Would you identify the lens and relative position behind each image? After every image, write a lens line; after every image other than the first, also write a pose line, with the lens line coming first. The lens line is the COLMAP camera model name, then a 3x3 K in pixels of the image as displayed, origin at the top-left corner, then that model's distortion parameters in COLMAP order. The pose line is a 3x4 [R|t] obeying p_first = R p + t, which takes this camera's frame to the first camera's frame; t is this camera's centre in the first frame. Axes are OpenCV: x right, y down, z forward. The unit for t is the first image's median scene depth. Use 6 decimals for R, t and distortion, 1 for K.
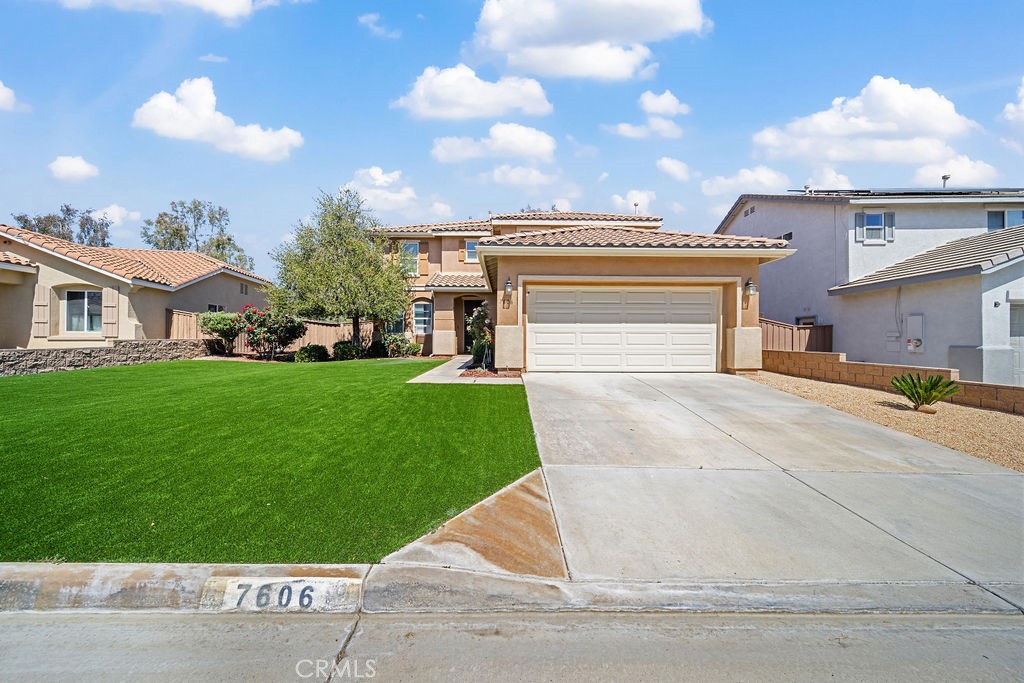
lens RADIAL K [[363.4, 0, 519.6], [0, 363.4, 337.1], [0, 0, 1]] dist [-0.000948, -0.000173]
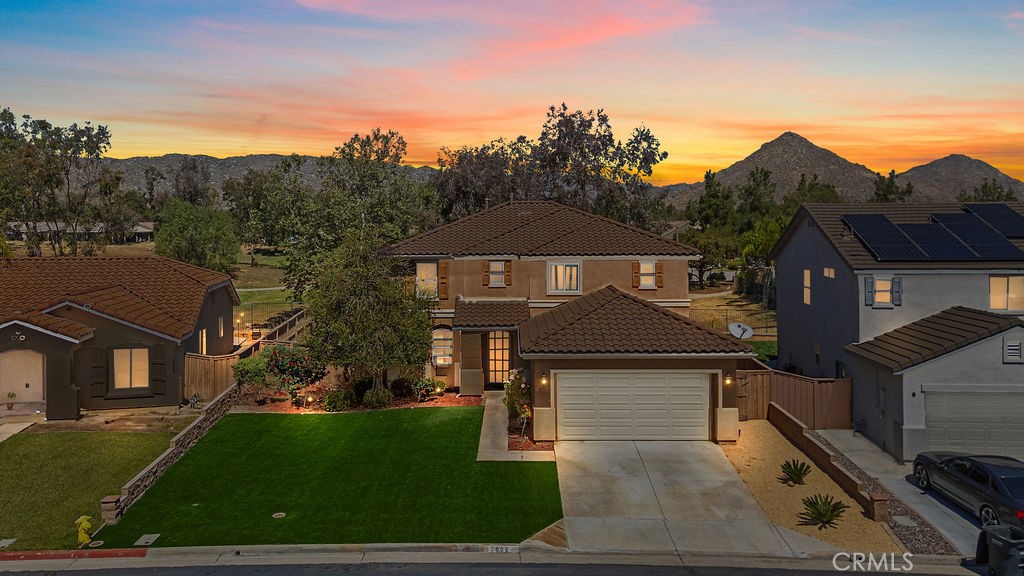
lens RADIAL K [[816.8, 0, 526.7], [0, 816.8, 231.6], [0, 0, 1]] dist [0.100636, -0.072081]
pose [[0.999698, -0.010679, -0.022122, -0.018345], [0.011238, 0.999616, 0.025327, -0.707237], [0.021843, -0.025568, 0.999434, -1.864148]]
